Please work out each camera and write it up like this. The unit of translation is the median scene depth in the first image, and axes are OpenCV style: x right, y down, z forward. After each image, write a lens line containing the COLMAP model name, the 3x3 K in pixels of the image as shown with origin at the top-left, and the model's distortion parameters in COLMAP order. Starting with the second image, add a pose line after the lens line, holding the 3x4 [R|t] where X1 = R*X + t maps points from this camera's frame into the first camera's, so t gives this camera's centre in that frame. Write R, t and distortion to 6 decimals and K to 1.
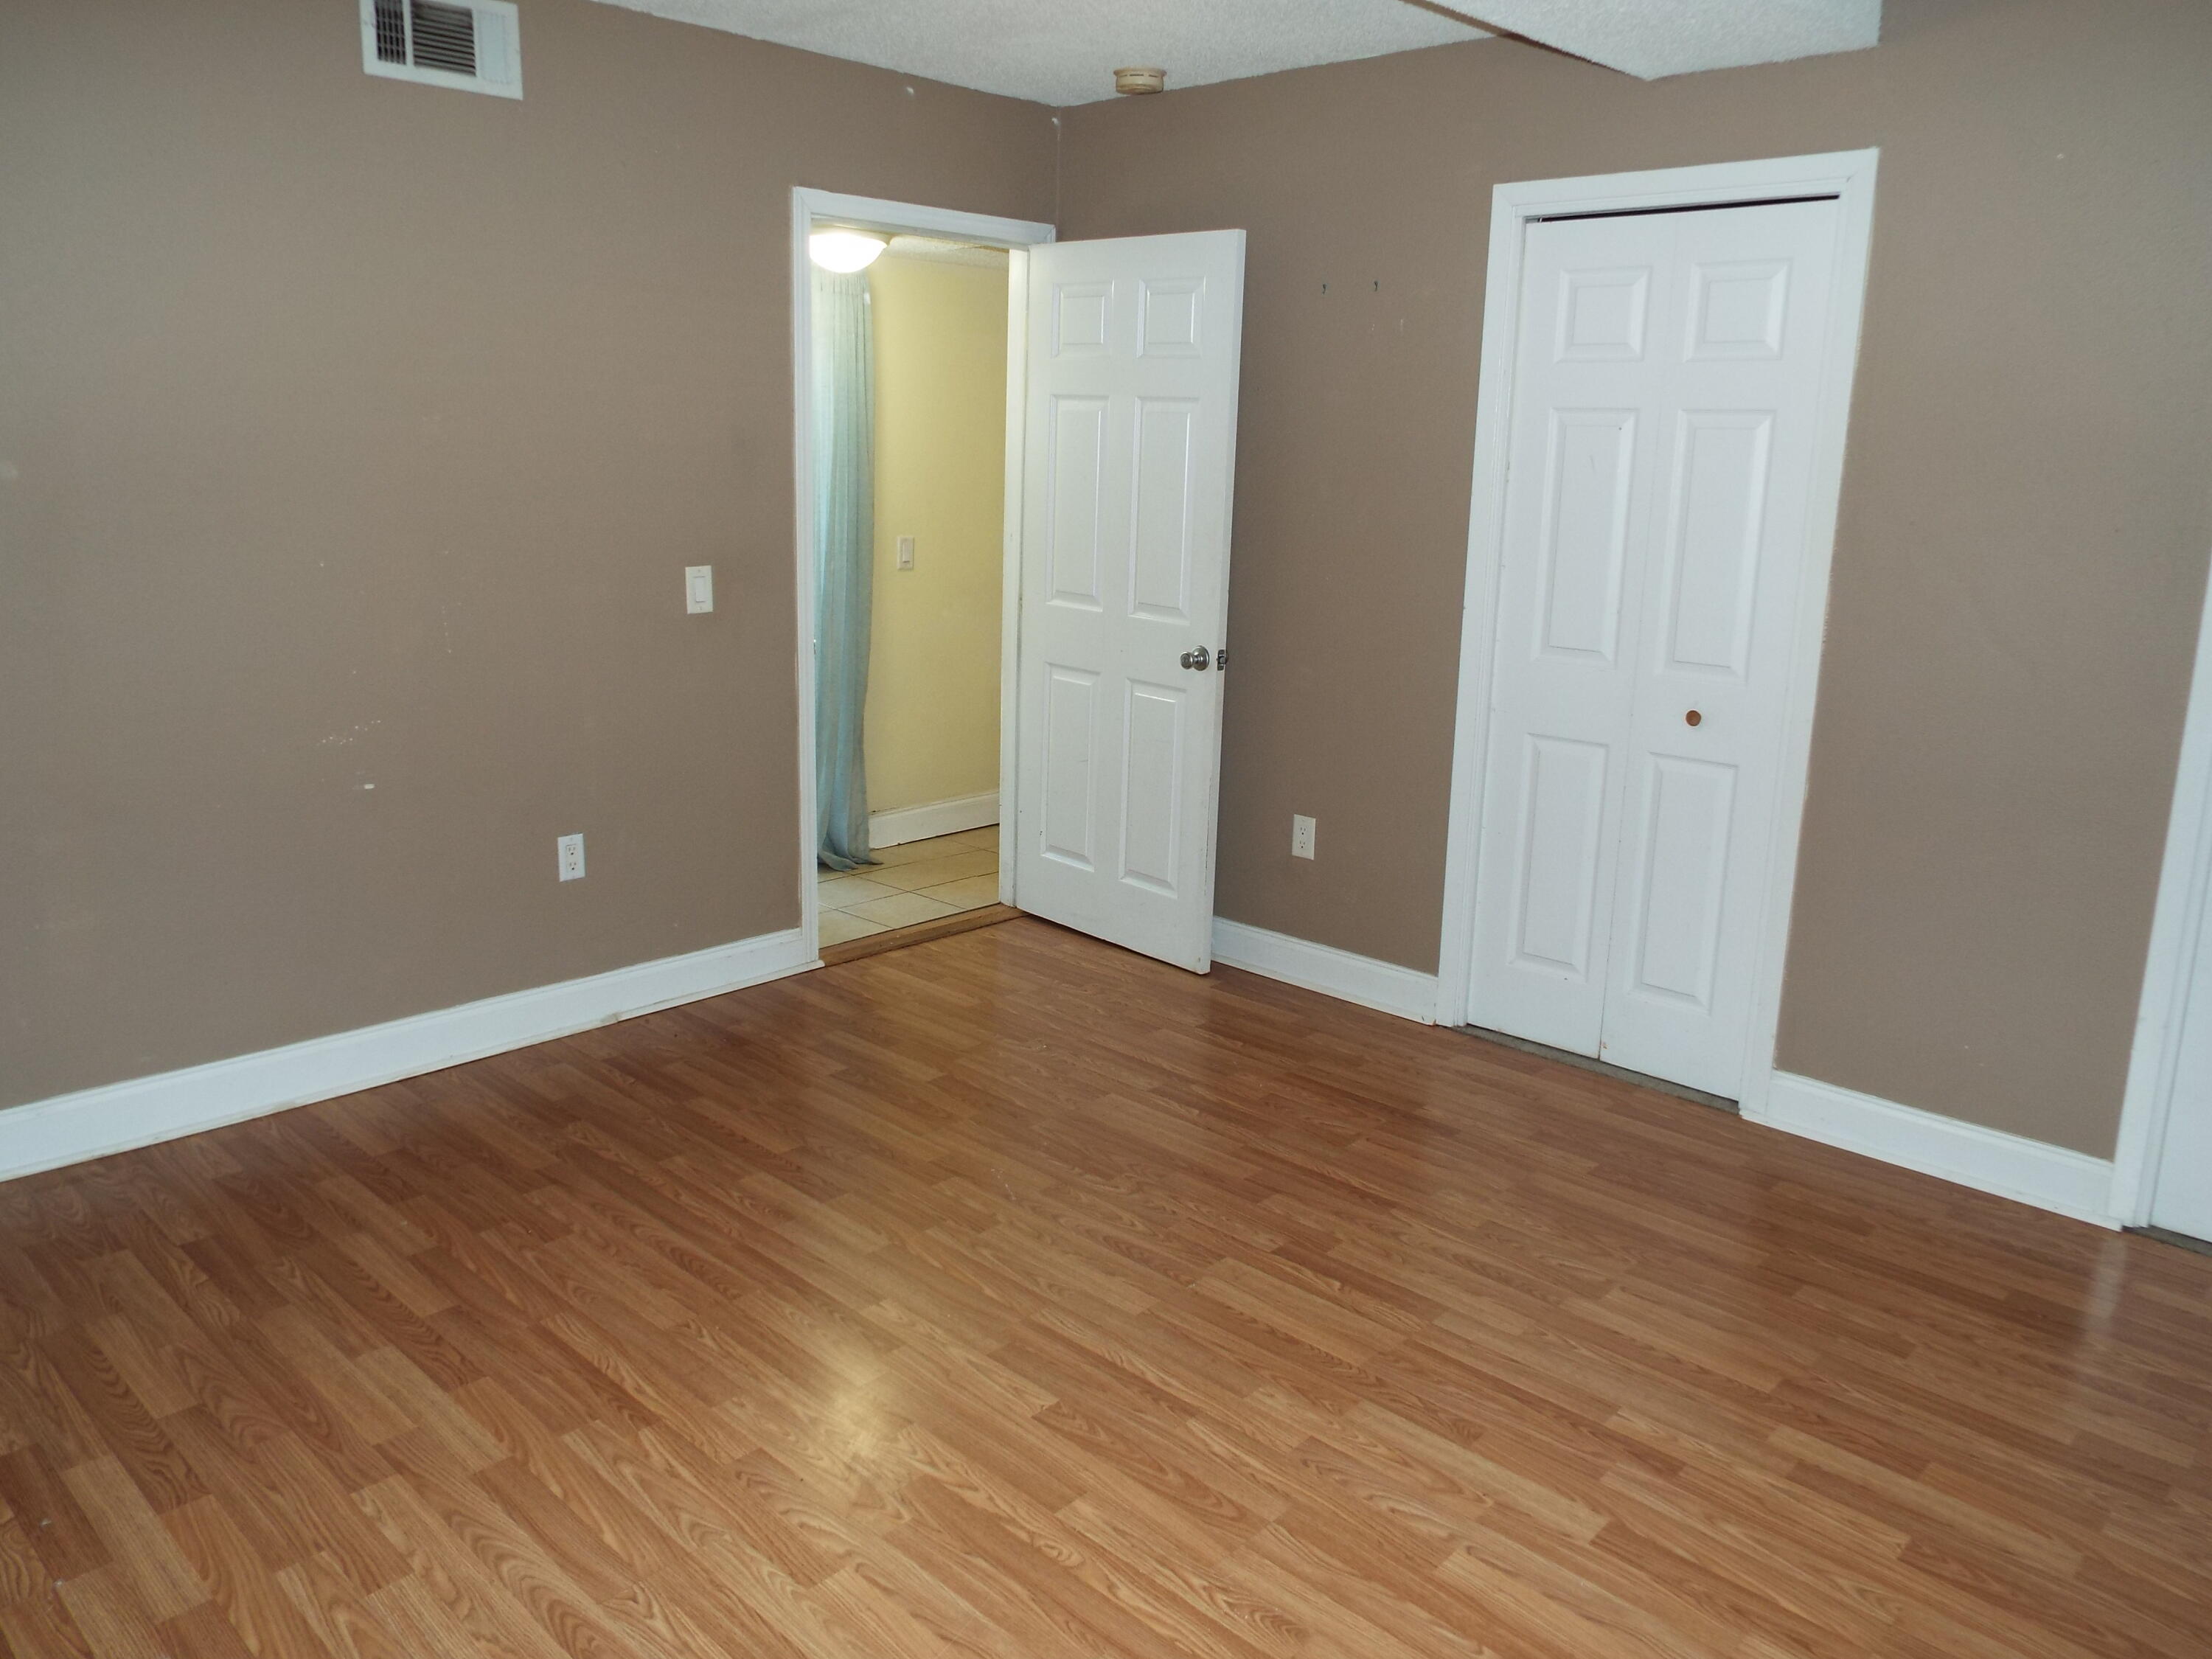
lens RADIAL K [[1611.8, 0, 1115.8], [0, 1611.8, 811.4], [0, 0, 1]] dist [-0.016228, -0.003567]
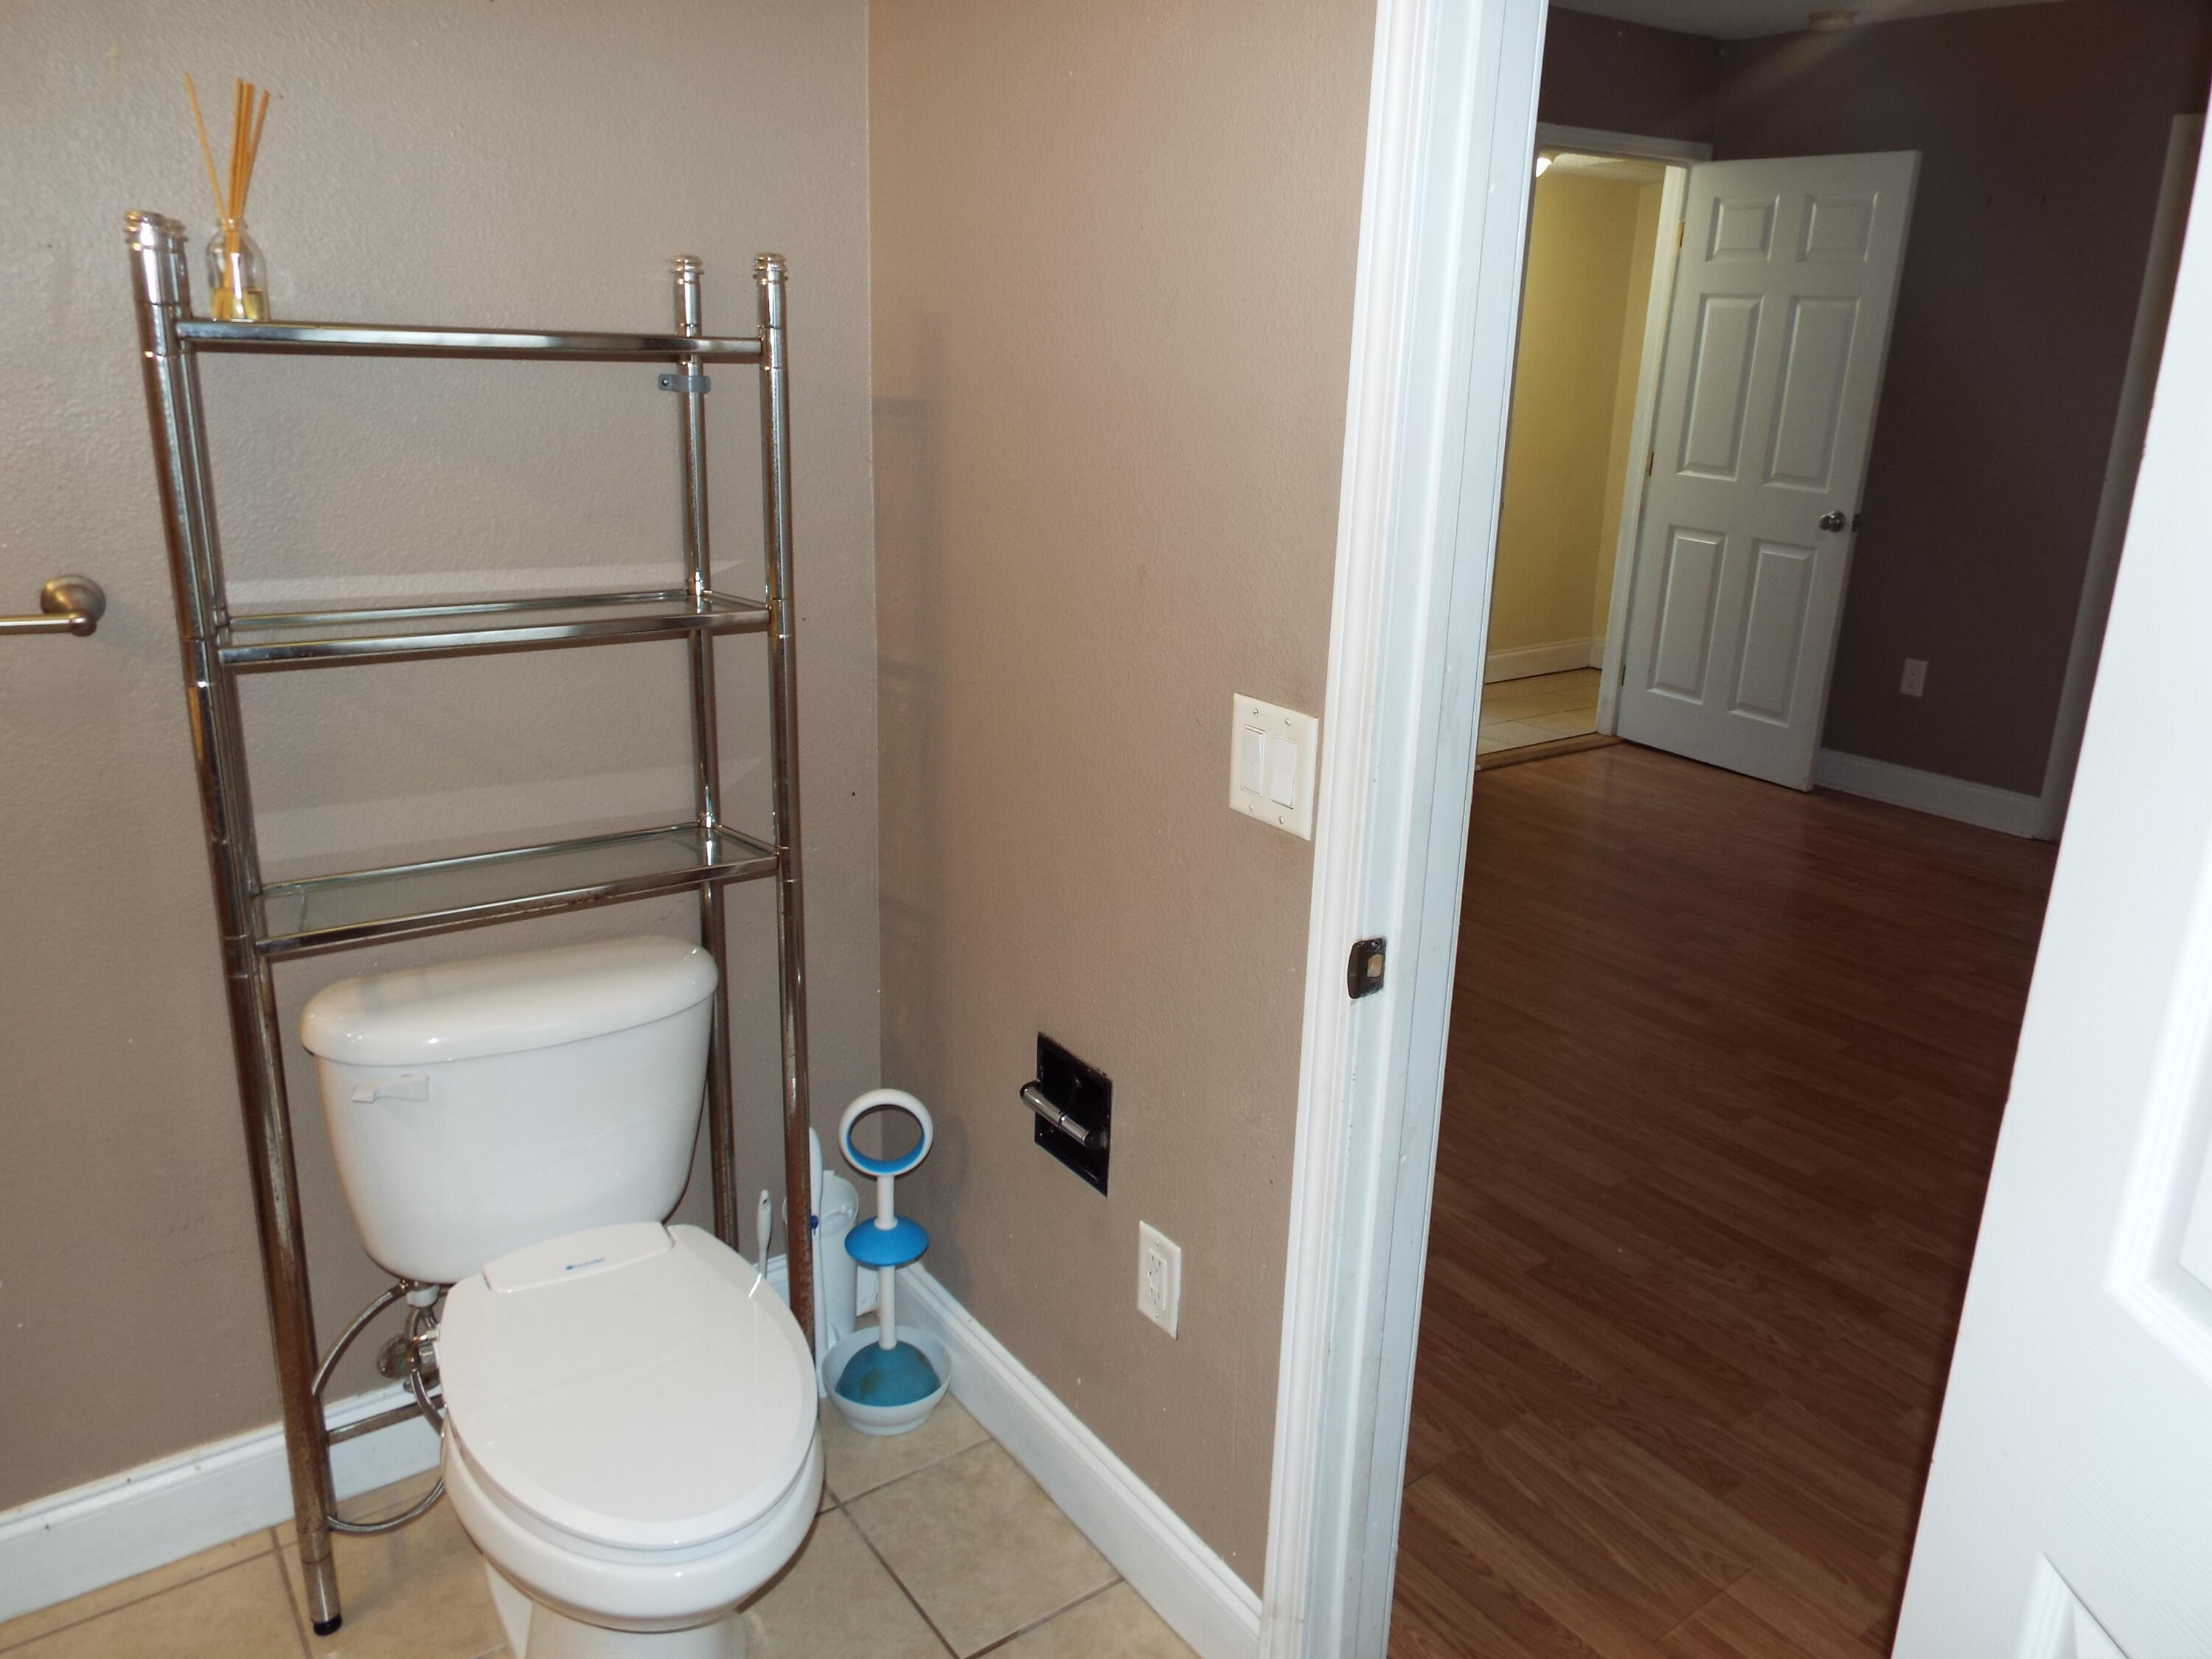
lens RADIAL K [[1611.8, 0, 1115.8], [0, 1611.8, 811.4], [0, 0, 1]] dist [-0.016228, -0.003567]
pose [[0.981892, 0.059526, -0.179846, -0.360020], [-0.047108, 0.996252, 0.072549, 0.083658], [0.183490, -0.062763, 0.981016, -0.388491]]
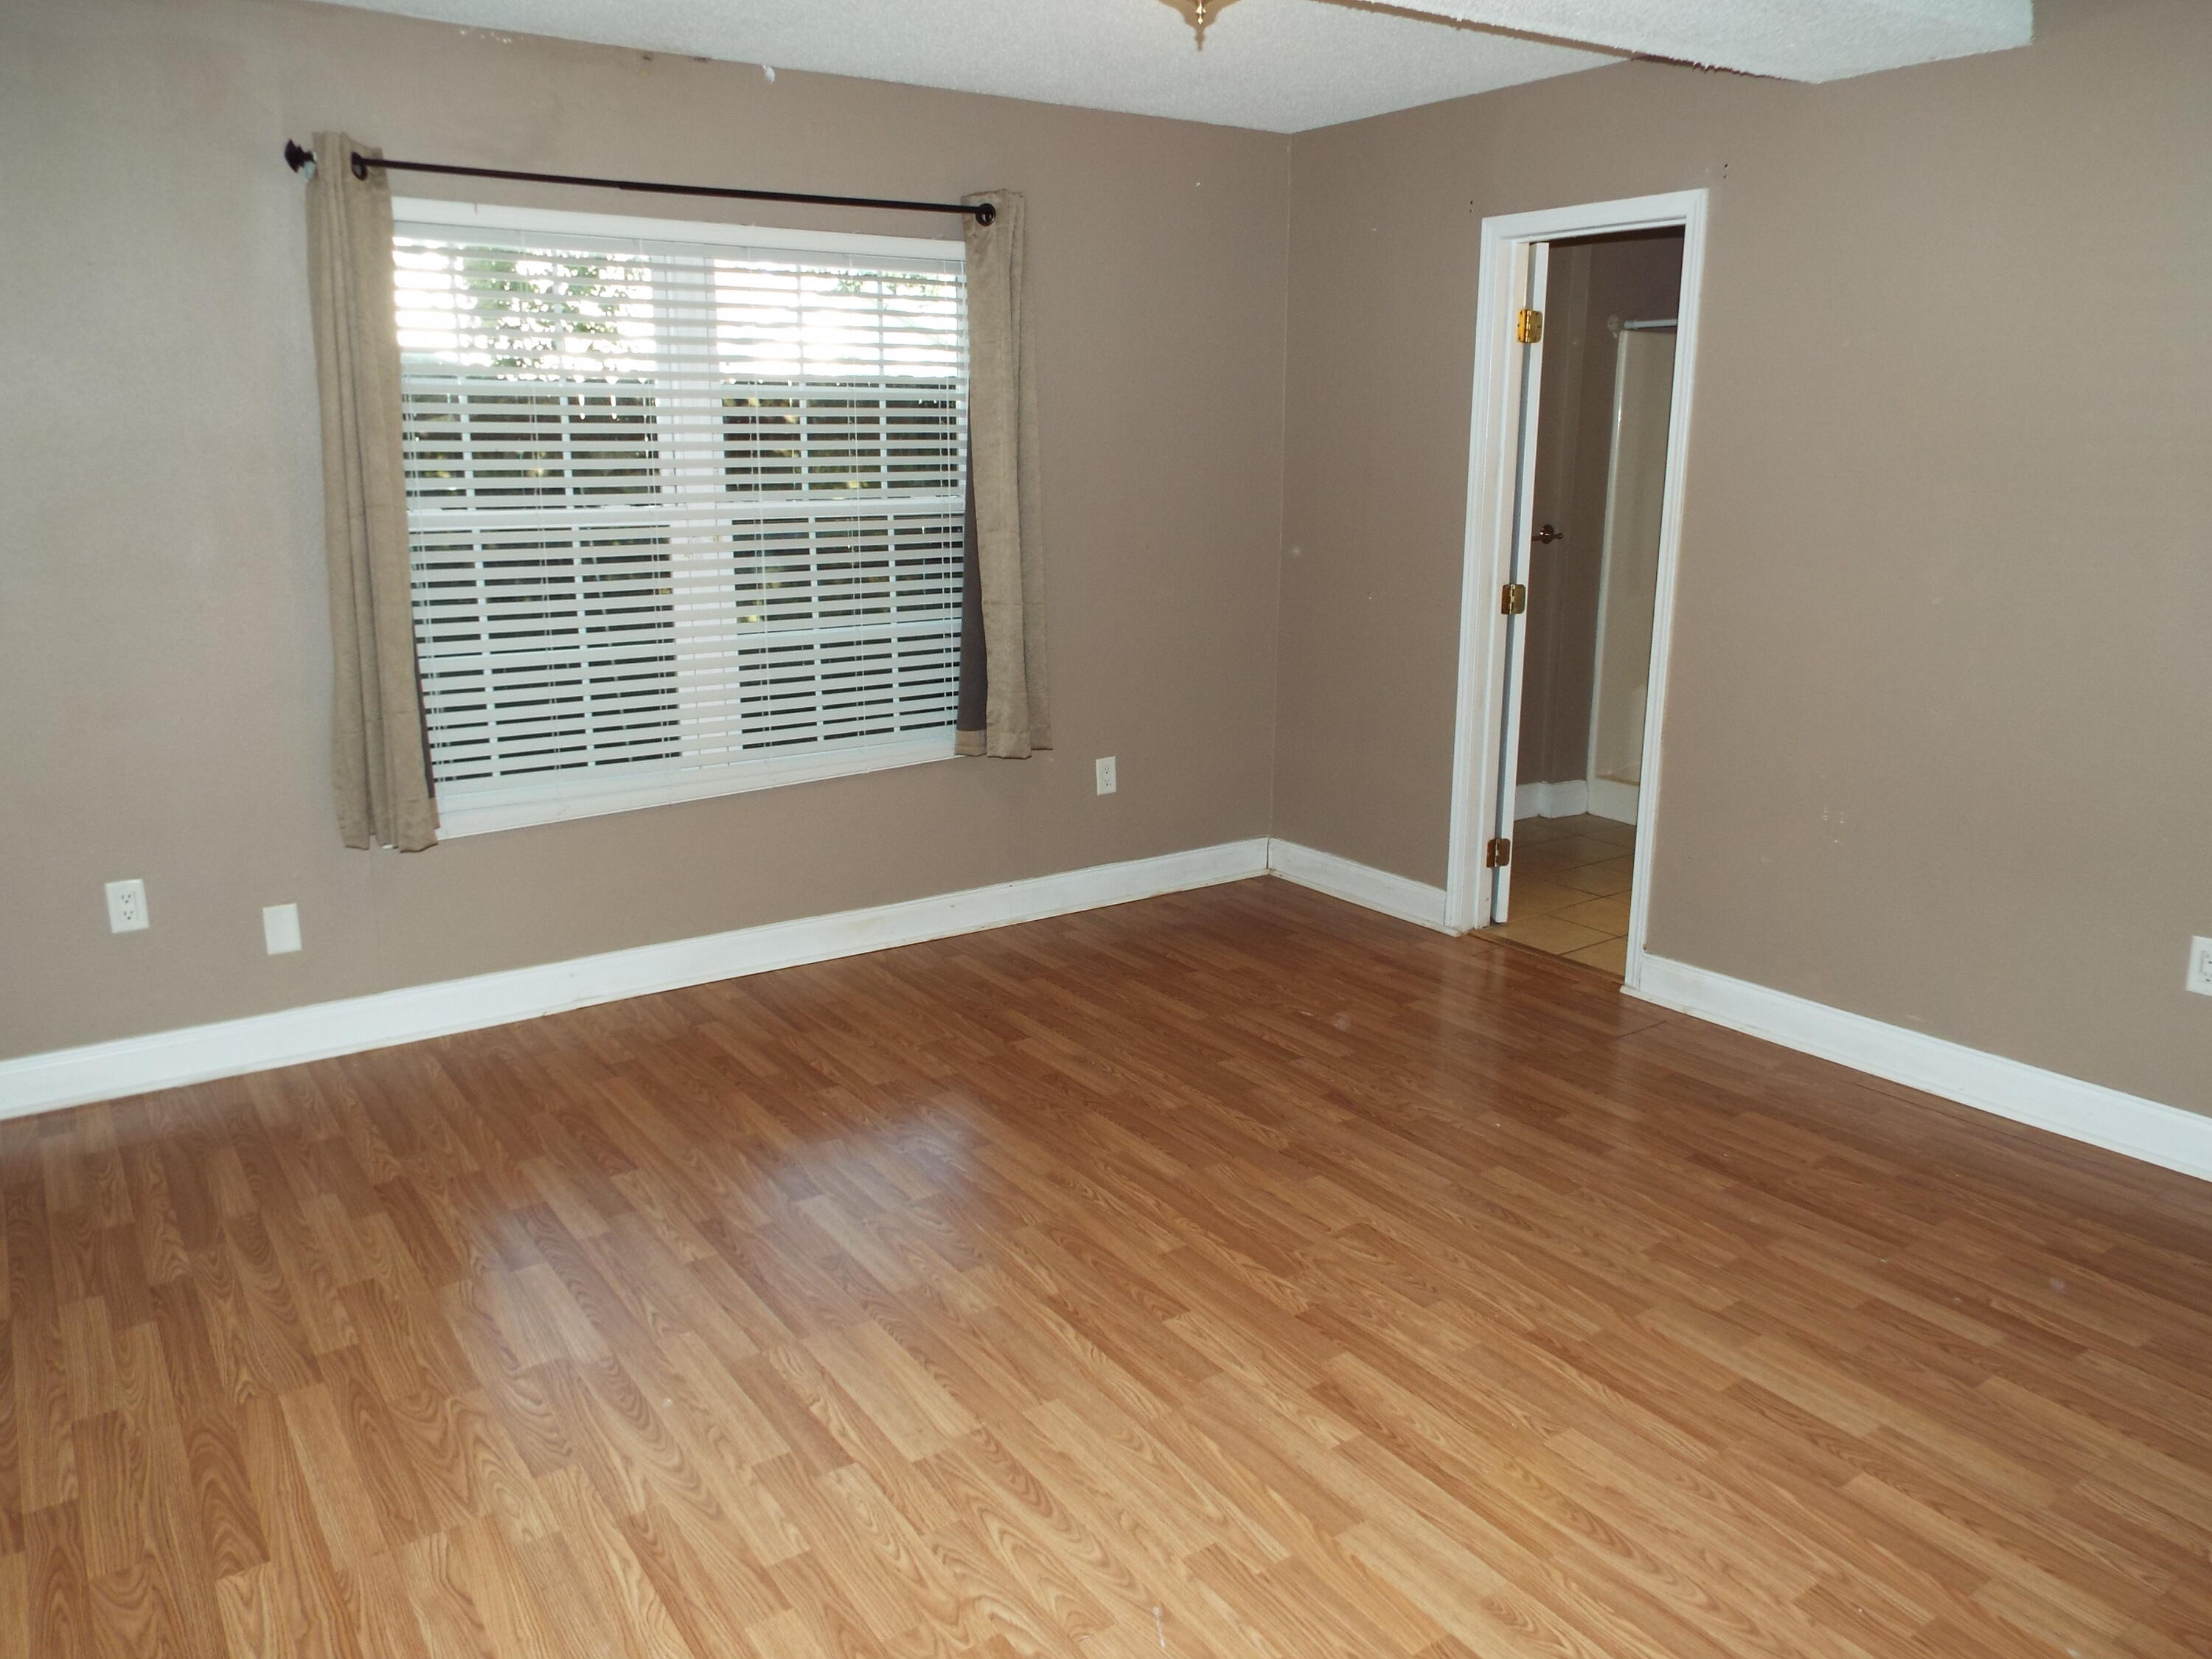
lens RADIAL K [[1611.8, 0, 1115.8], [0, 1611.8, 811.4], [0, 0, 1]] dist [-0.016228, -0.003567]
pose [[-0.979062, -0.075578, 0.189012, -0.158331], [0.015394, 0.898374, 0.438962, -0.366461], [-0.202979, 0.432680, -0.878400, 1.560152]]
